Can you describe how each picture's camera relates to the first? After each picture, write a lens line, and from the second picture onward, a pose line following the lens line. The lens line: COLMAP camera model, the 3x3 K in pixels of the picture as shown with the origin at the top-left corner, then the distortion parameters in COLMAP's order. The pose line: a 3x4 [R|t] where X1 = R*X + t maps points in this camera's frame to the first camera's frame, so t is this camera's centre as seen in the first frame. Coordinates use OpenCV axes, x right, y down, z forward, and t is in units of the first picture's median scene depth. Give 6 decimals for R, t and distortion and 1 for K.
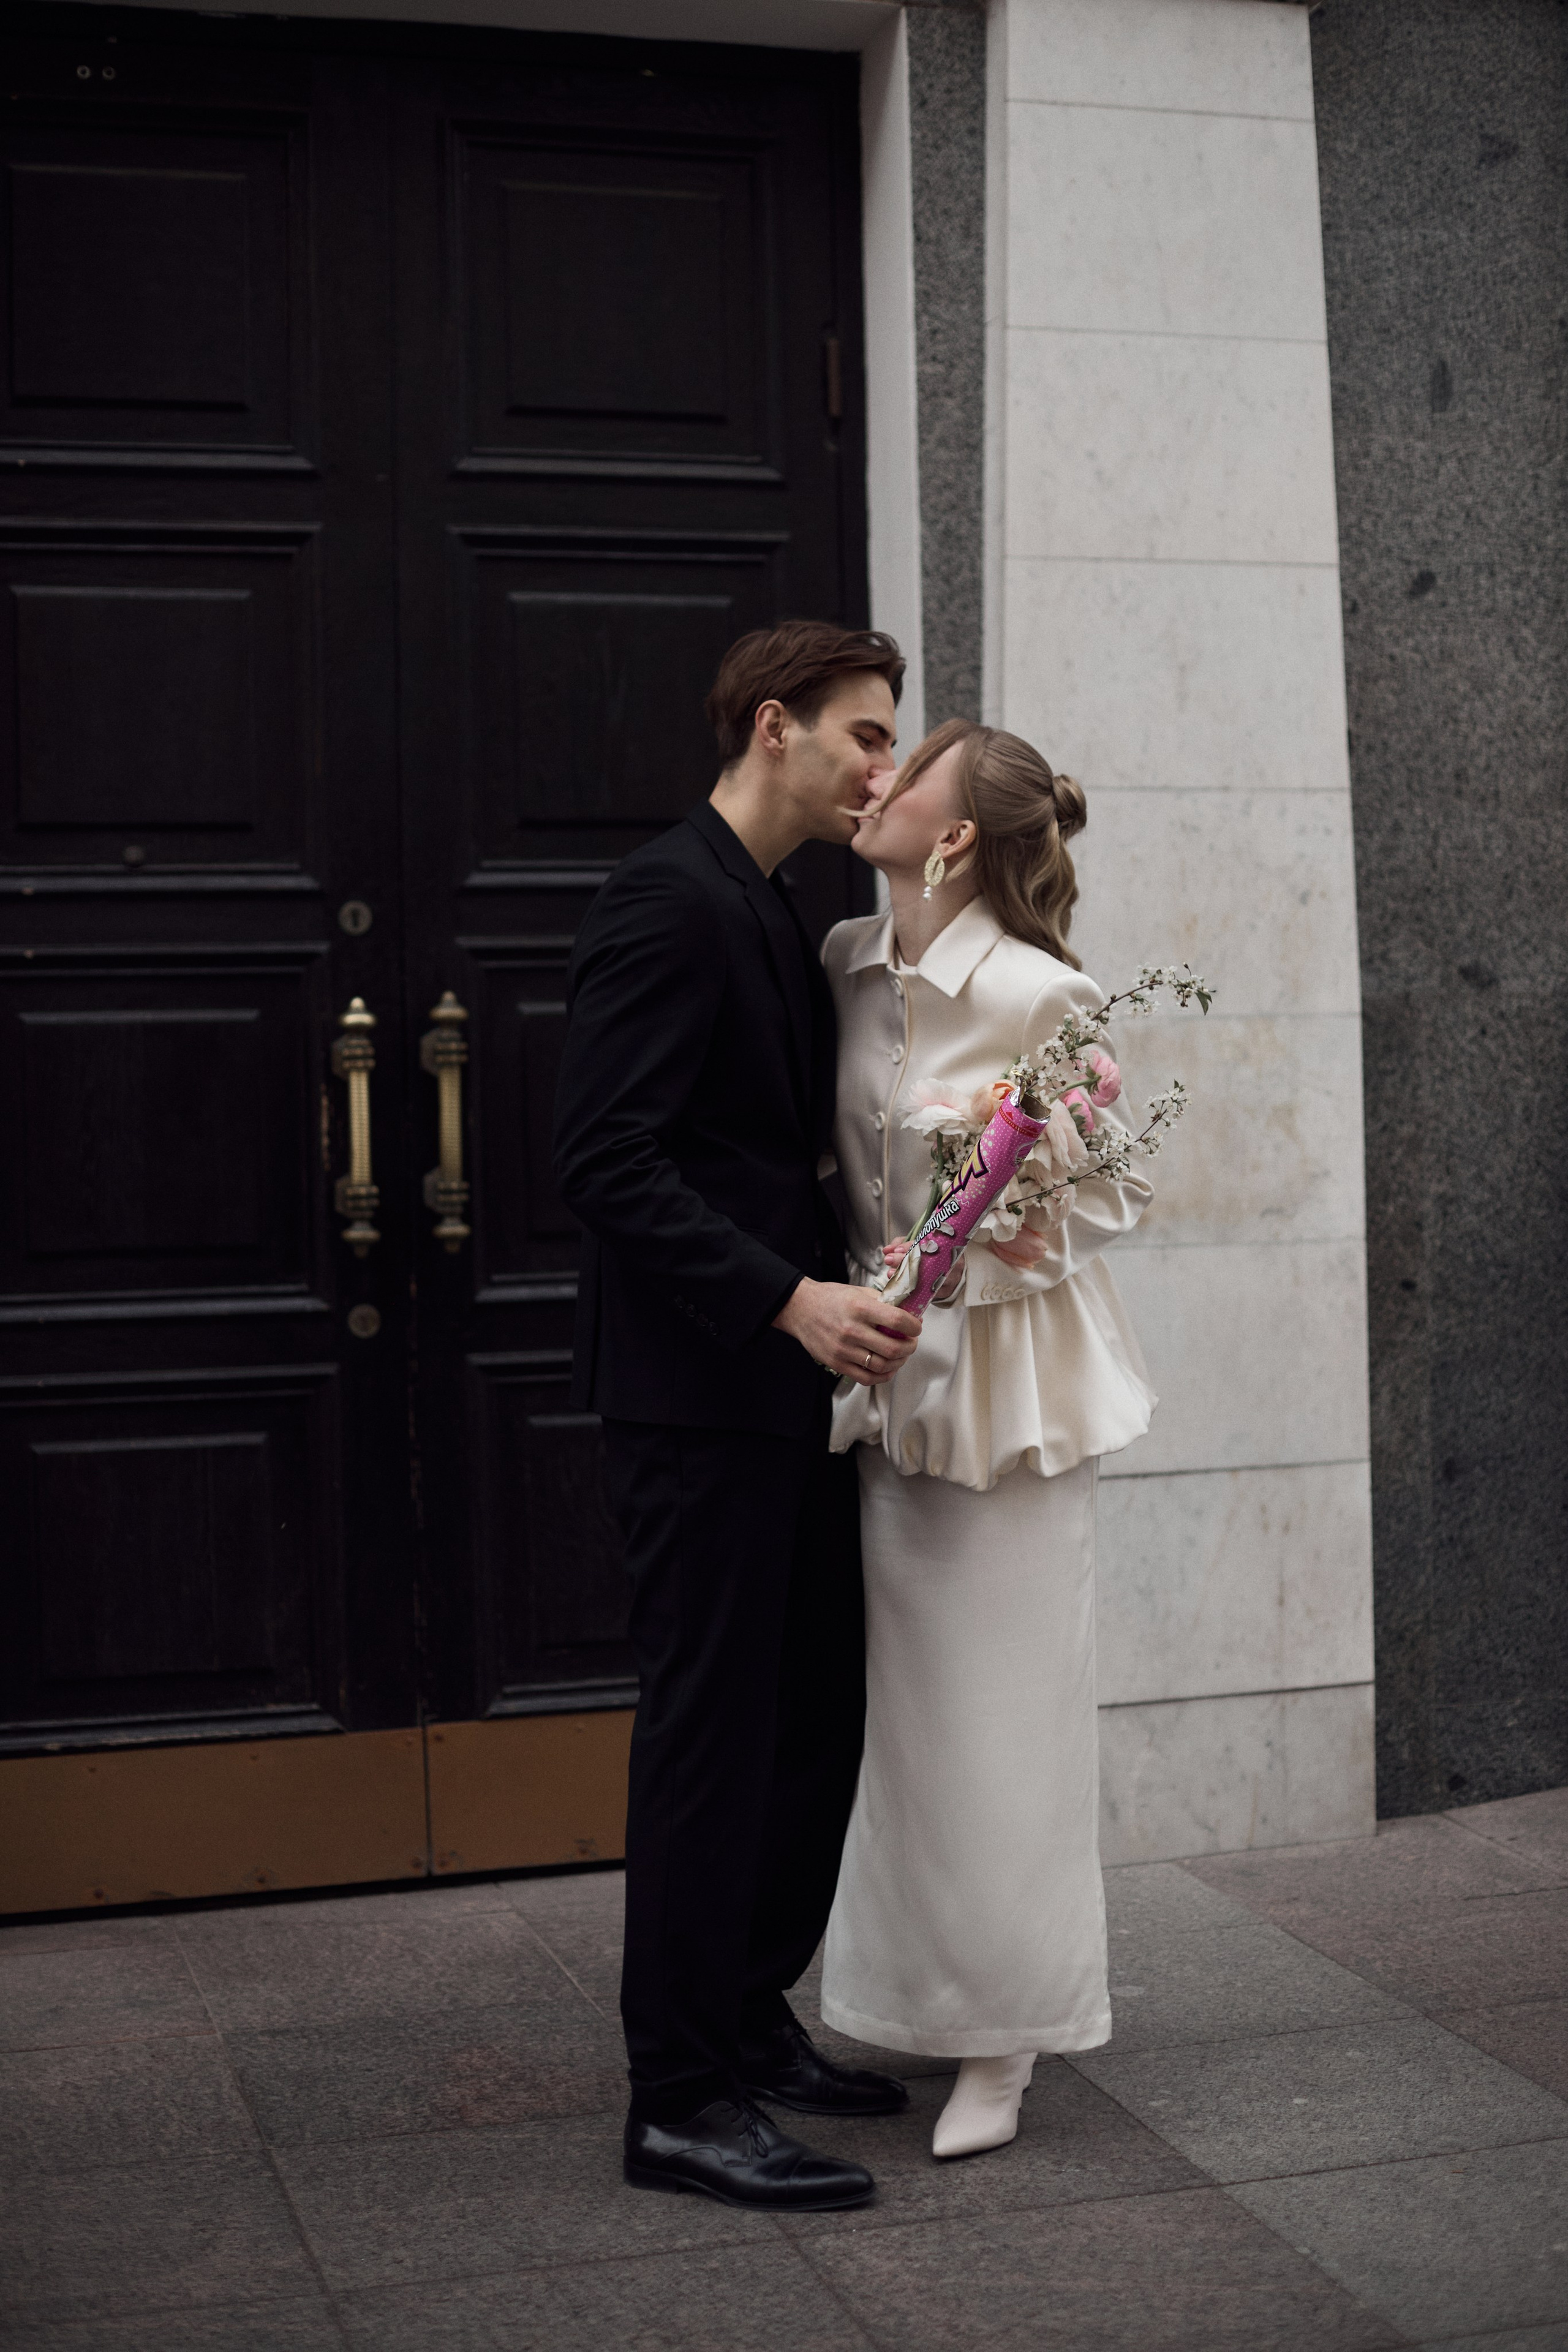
lens RADIAL K [[3572.9, 0, 832.8], [0, 3572.9, 1171.4], [0, 0, 1]] dist [-0.162286, 0.232863]
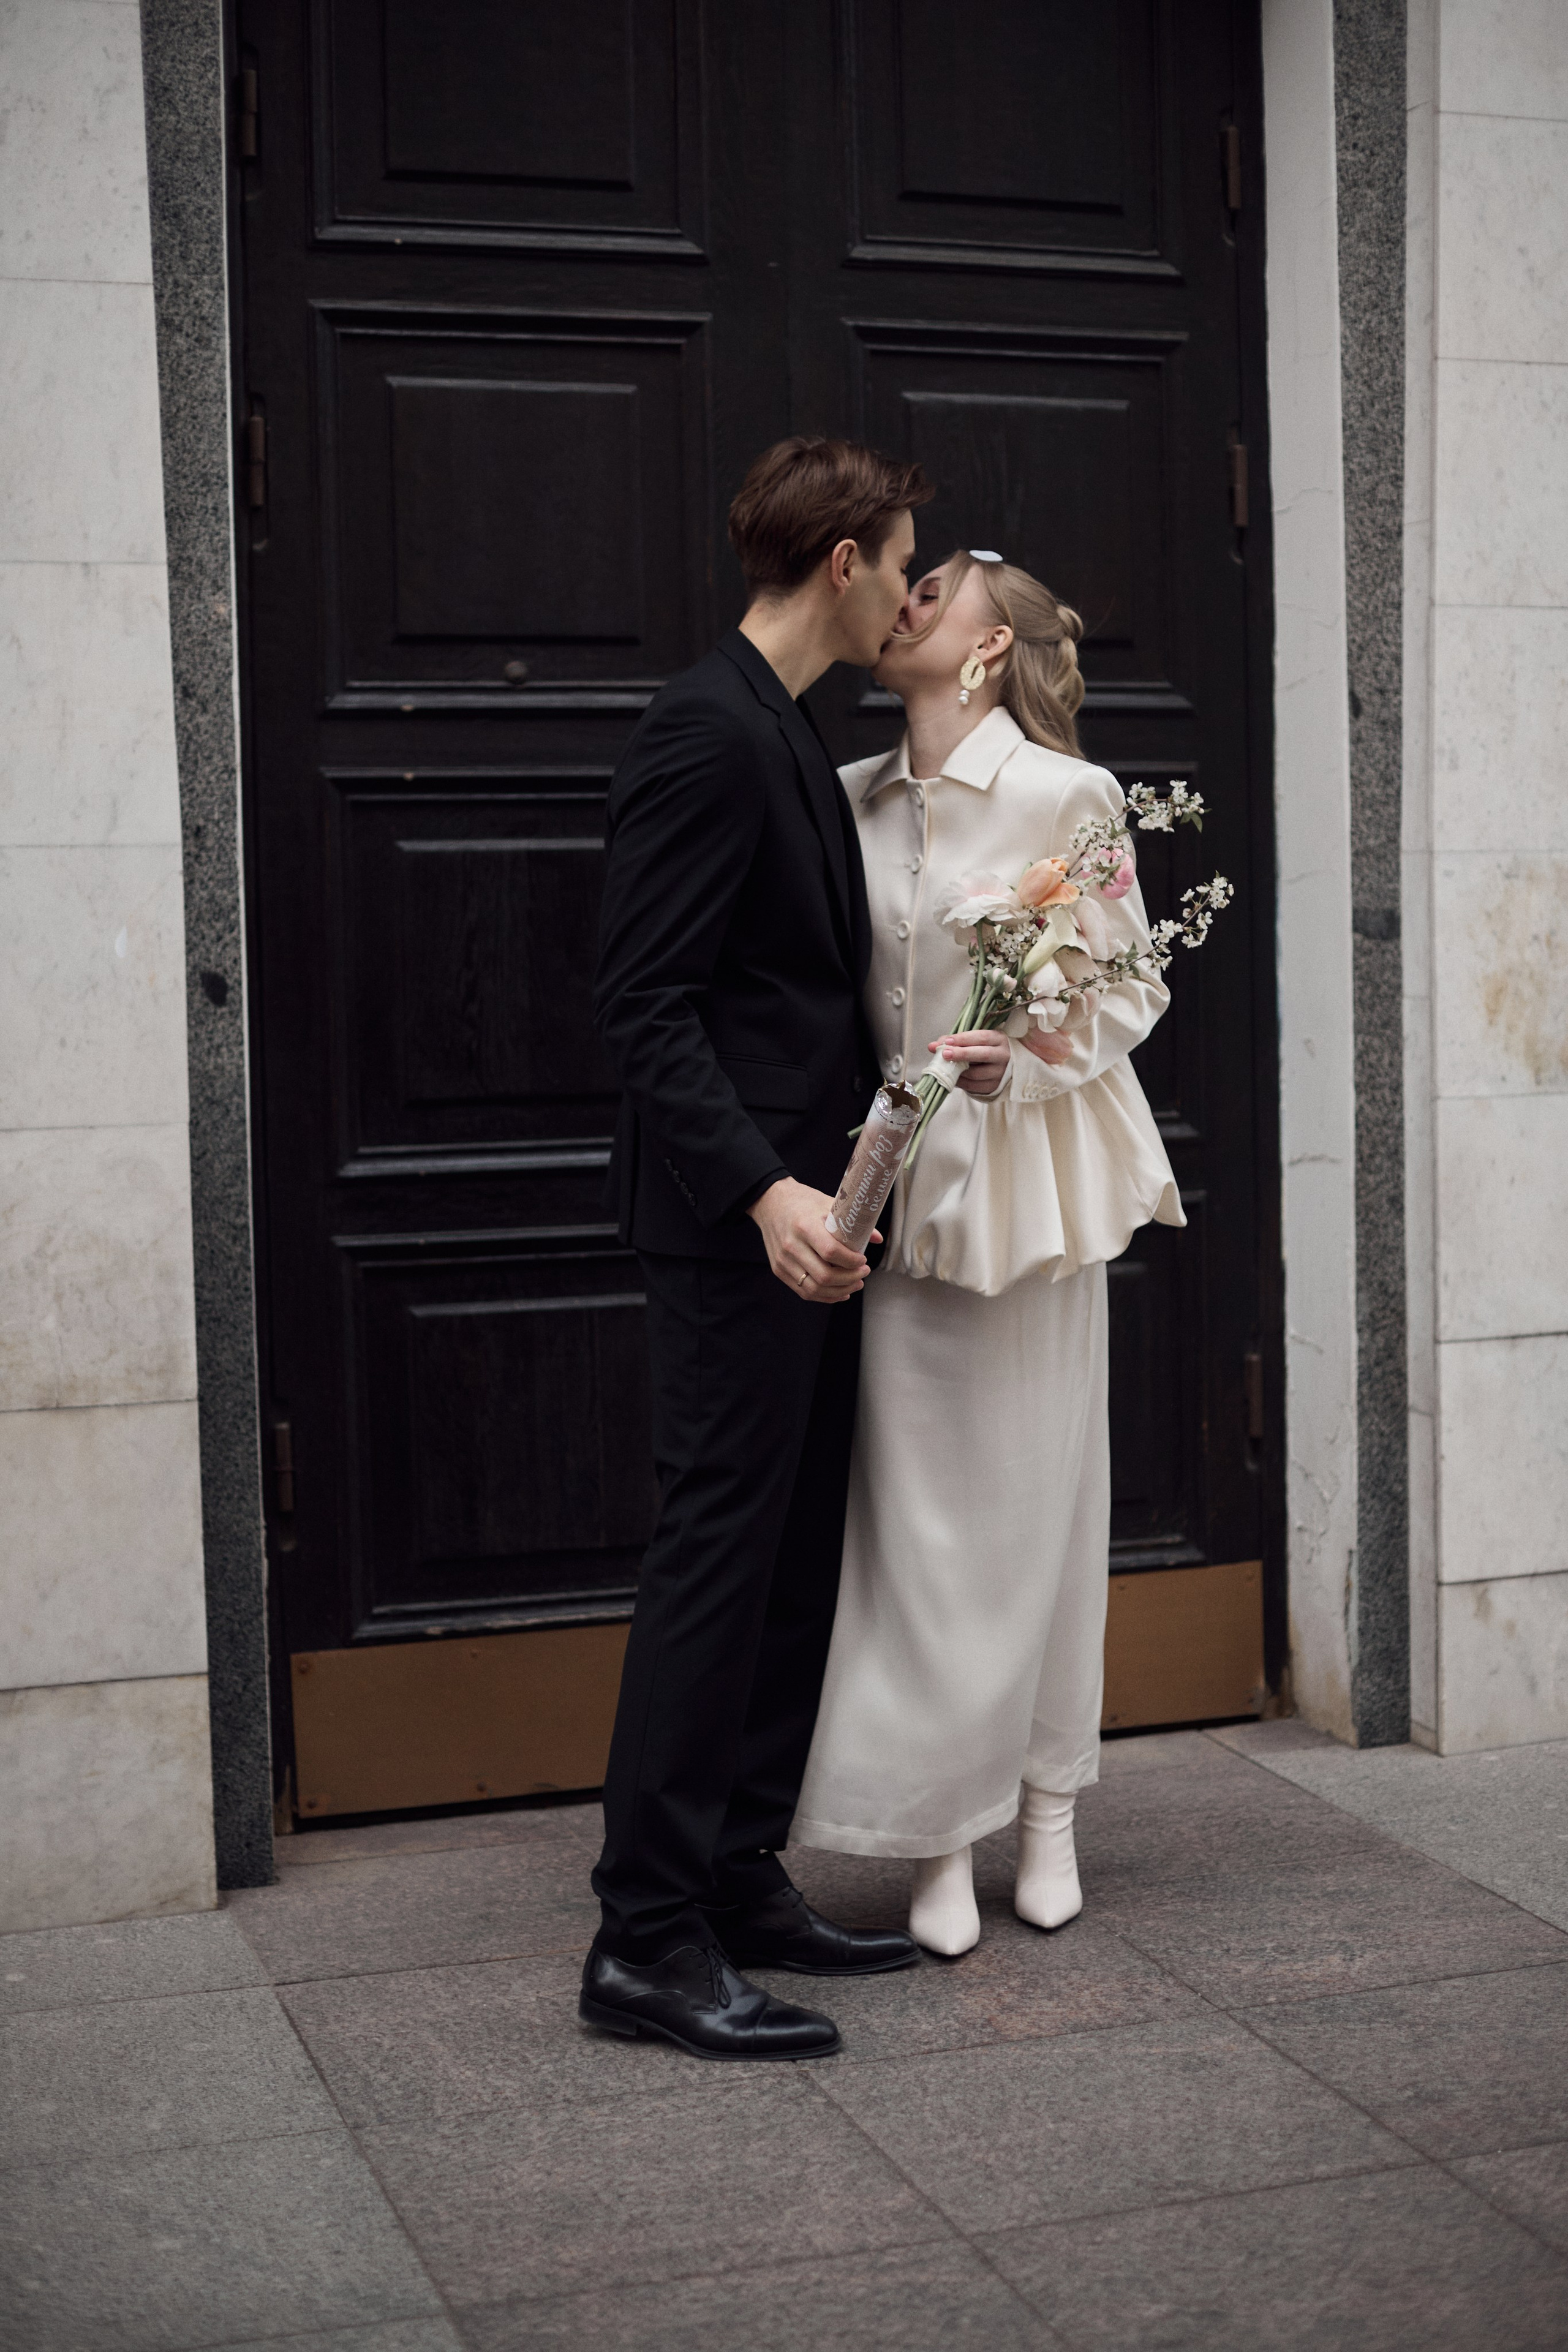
lens RADIAL K [[3465.2, 0, 770.5], [0, 3465.2, 1199.4], [0, 0, 1]] dist [-0.142312, 0.118183]
pose [[0.999704, -0.003010, 0.024129, -0.148297], [0.001929, 0.998999, 0.044681, 0.008370], [-0.024239, -0.044622, 0.998710, 0.090746]]
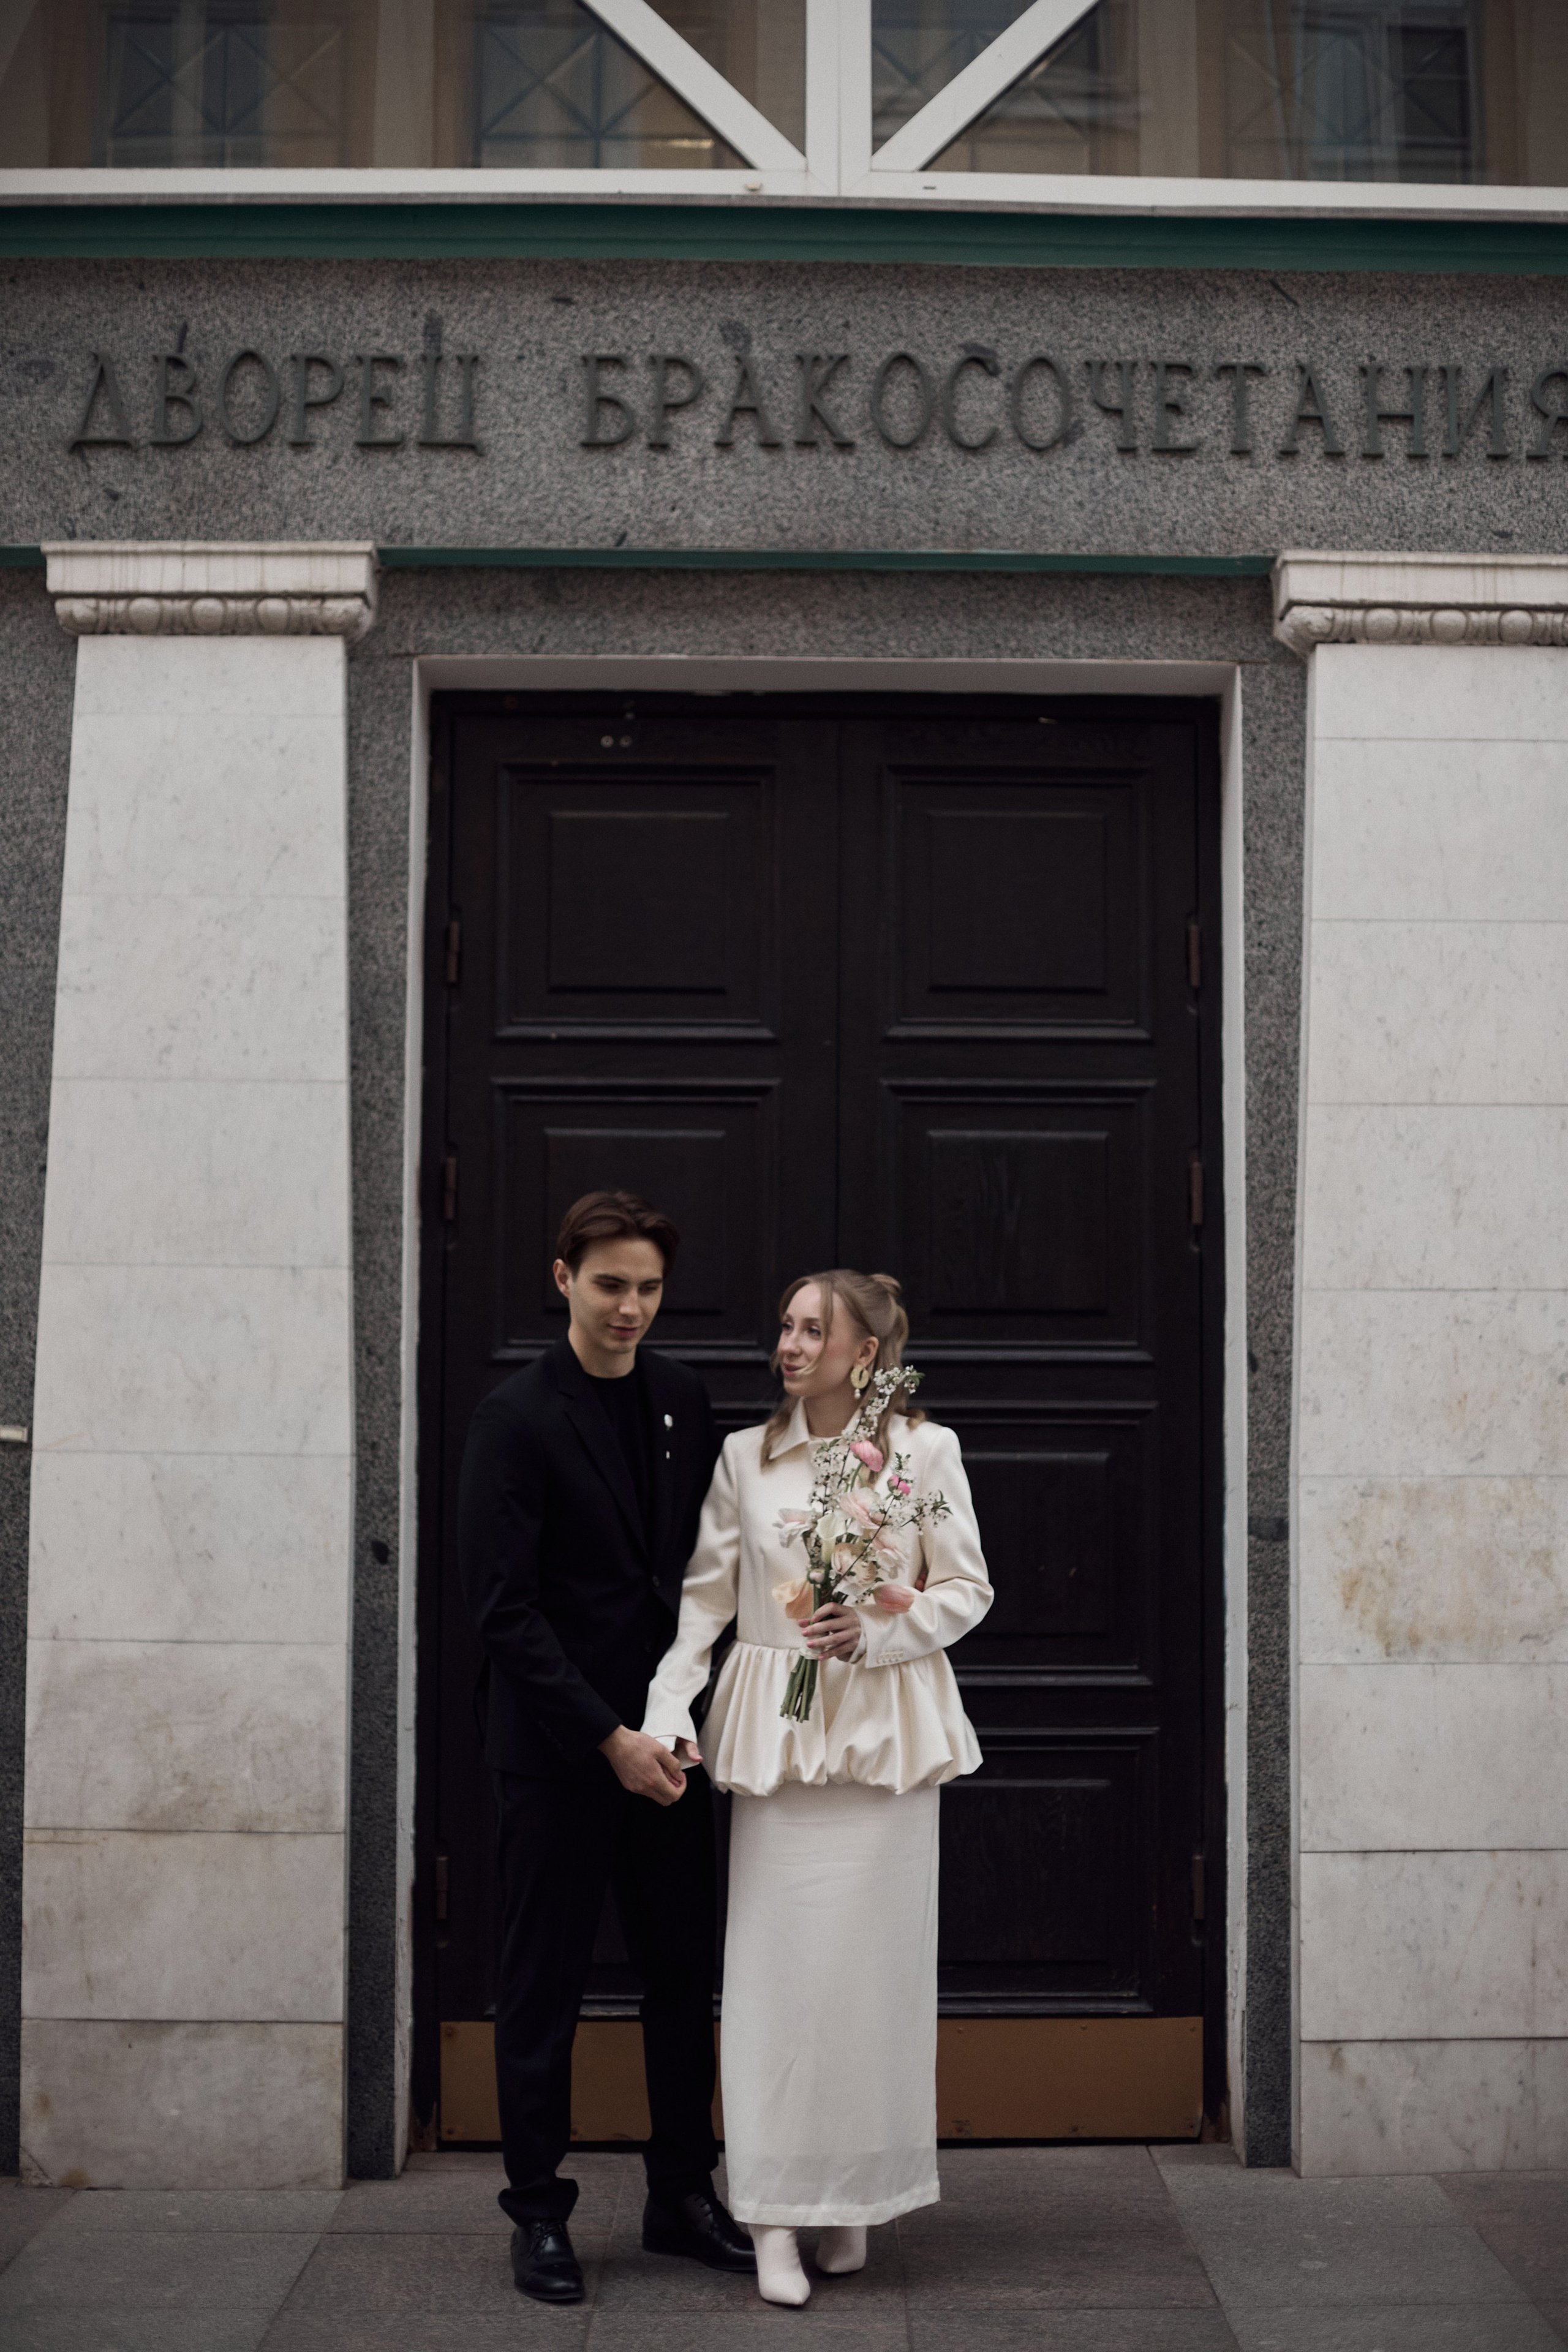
lens RADIAL K [[3567.6, 0, 784.0], [0, 3567.6, 1176.0], [0, 0, 1]] dist [-0.138521, 0.138812]
pose [[0.956713, 0.003309, -0.291014, 0.233760], [-0.032727, 0.994816, -0.096278, -0.020978], [0.289187, 0.101634, 0.951862, -0.238068]]
